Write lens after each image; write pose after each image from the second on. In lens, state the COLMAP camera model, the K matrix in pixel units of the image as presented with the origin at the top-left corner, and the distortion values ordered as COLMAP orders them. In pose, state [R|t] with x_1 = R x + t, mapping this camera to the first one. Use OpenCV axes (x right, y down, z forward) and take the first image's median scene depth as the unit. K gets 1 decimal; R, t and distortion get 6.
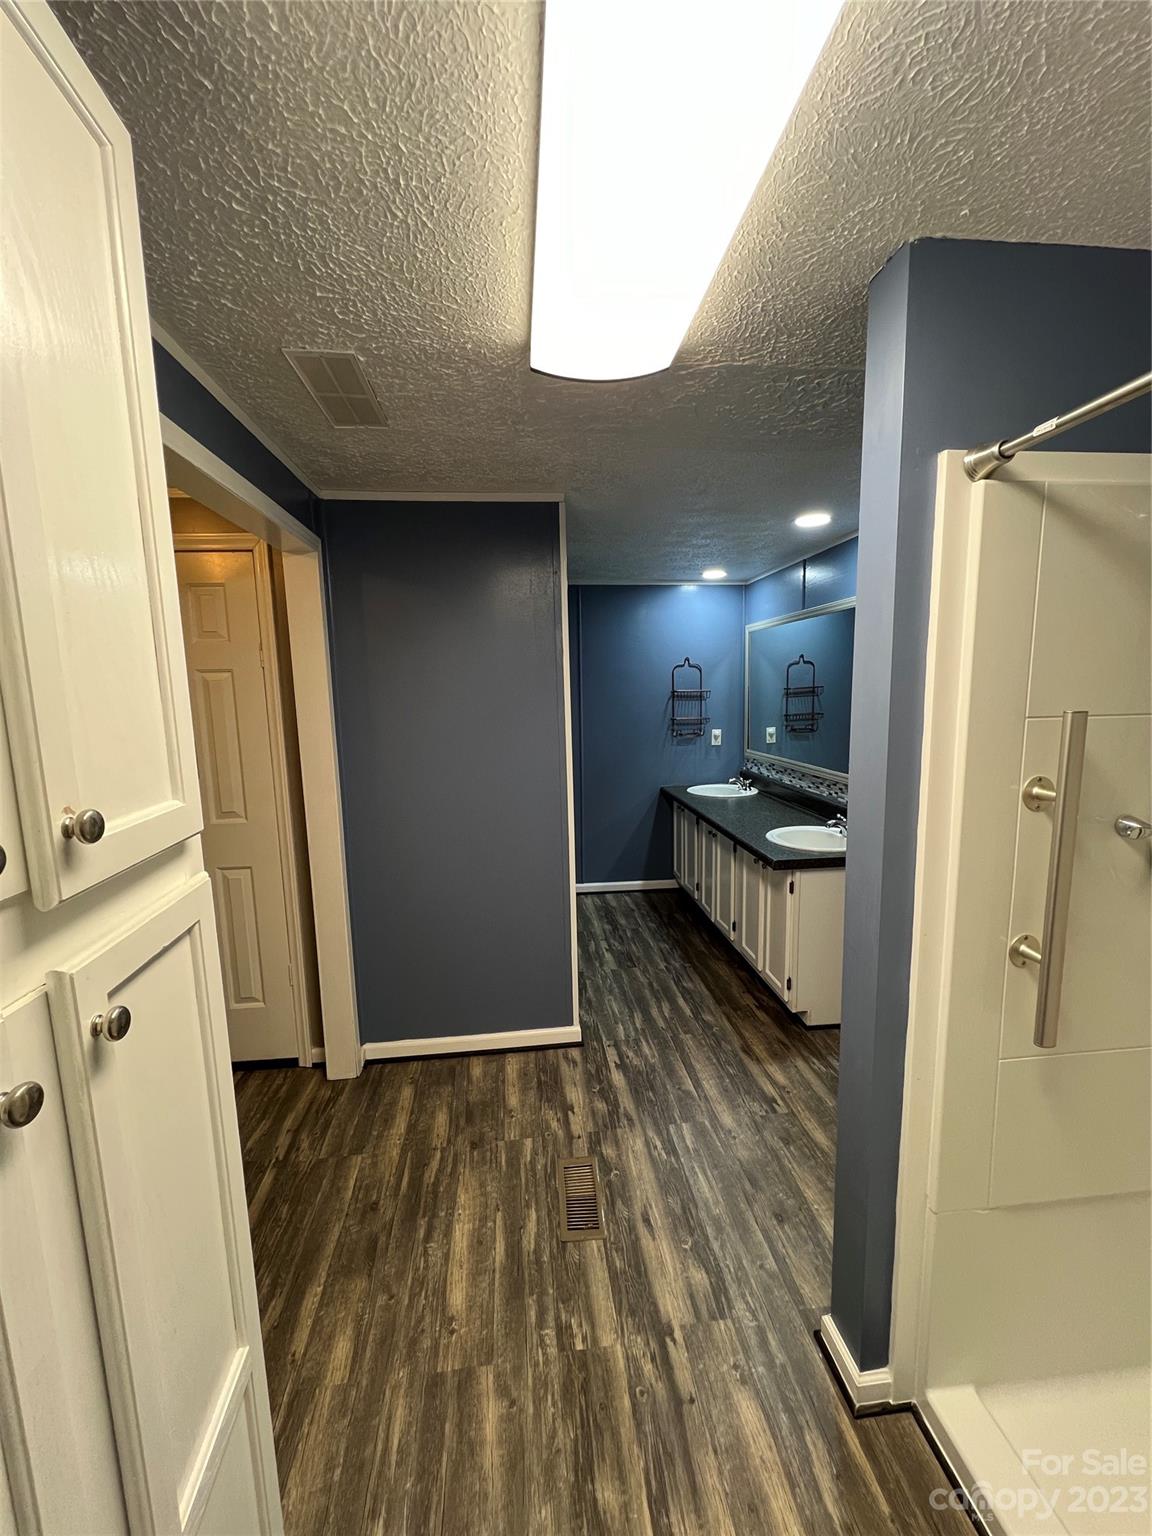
lens RADIAL K [[613.4, 0, 572.9], [0, 613.4, 768.5], [0, 0, 1]] dist [-0.001745, 0.000450]
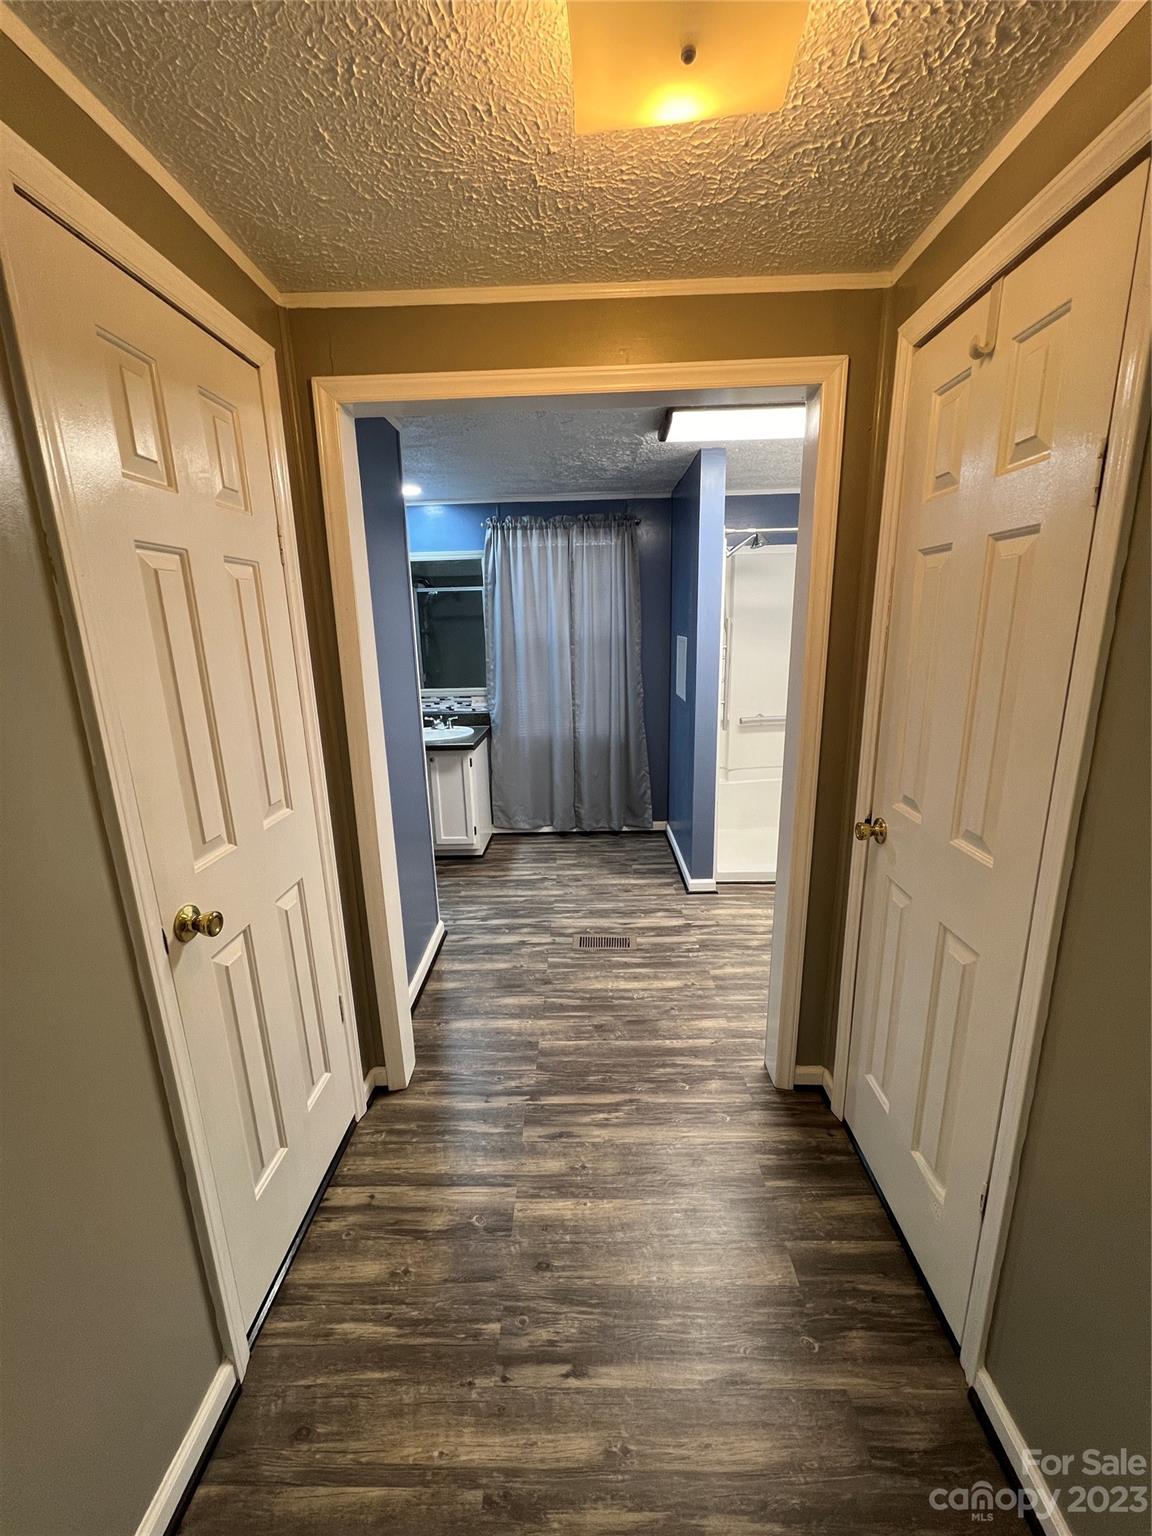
lens RADIAL K [[613.4, 0, 572.9], [0, 613.4, 768.5], [0, 0, 1]] dist [-0.001745, 0.000450]
pose [[0.122453, -0.211093, 0.969765, -1.338432], [0.153687, 0.969366, 0.191600, -0.039153], [-0.980503, 0.125578, 0.151144, 0.745345]]
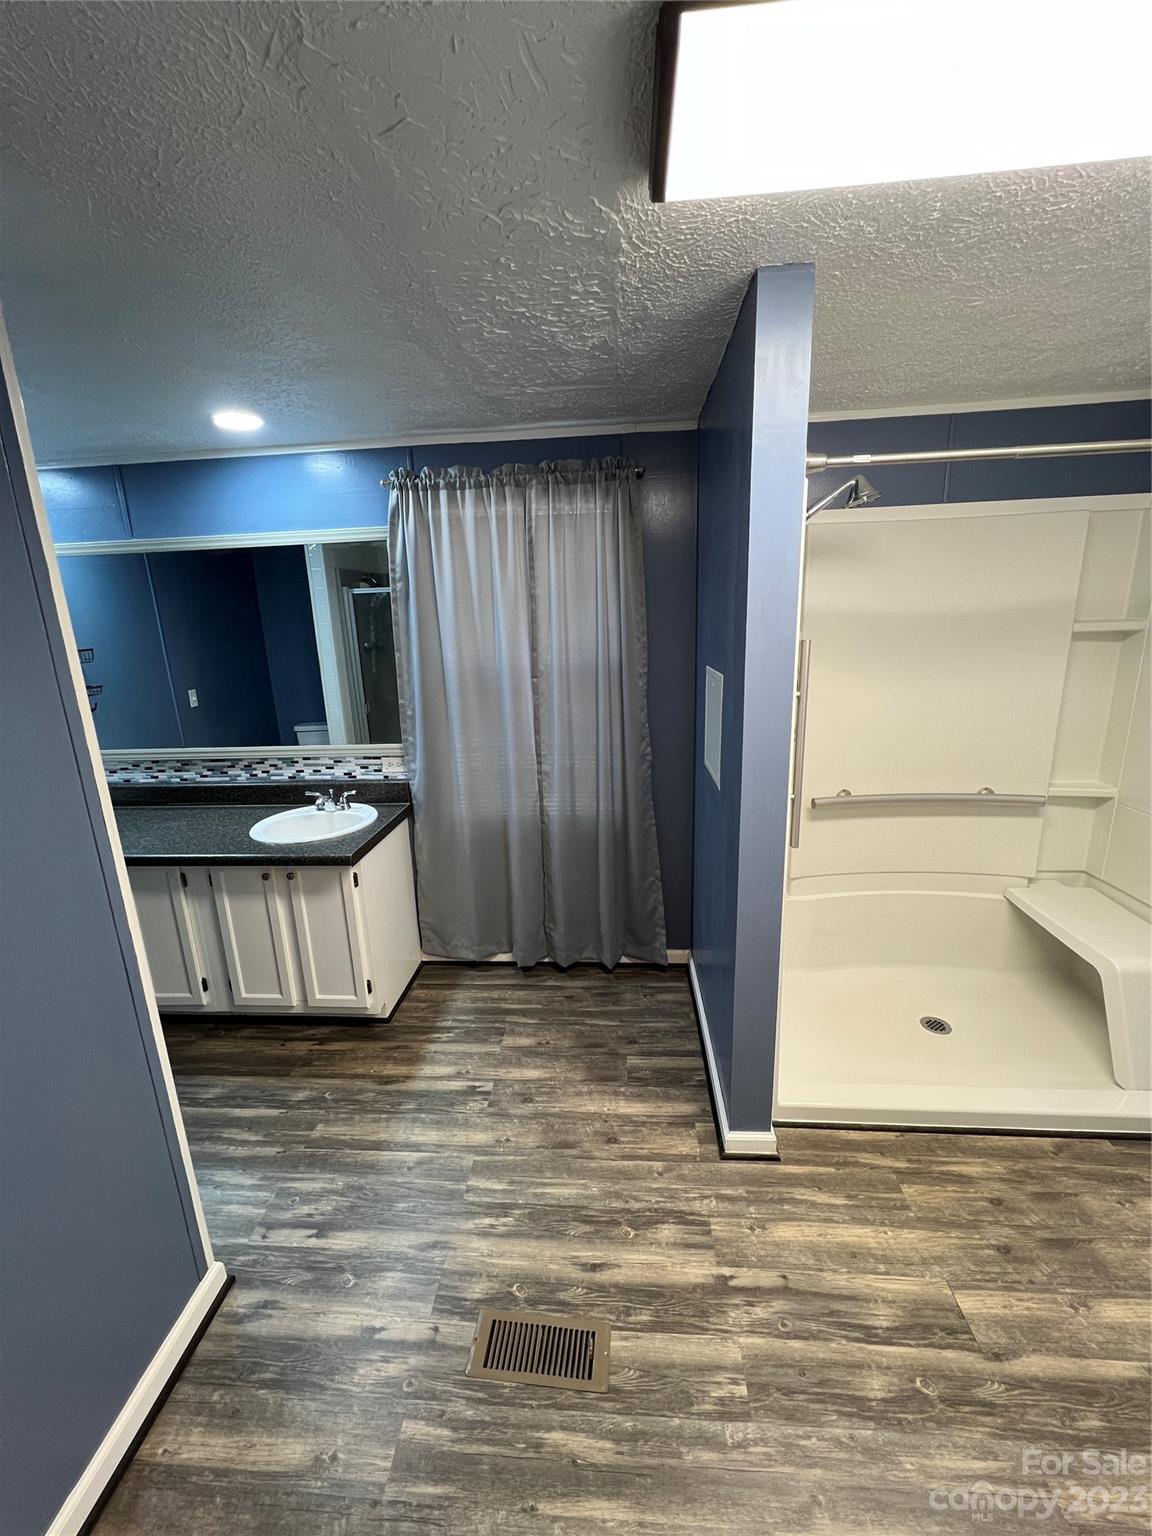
lens RADIAL K [[610.3, 0, 572.6], [0, 610.3, 768.2], [0, 0, 1]] dist [-0.002674, 0.000385]
pose [[0.178082, -0.213392, 0.960599, -0.495108], [0.160417, 0.969439, 0.185616, -0.087482], [-0.970852, 0.121041, 0.206872, 0.692230]]
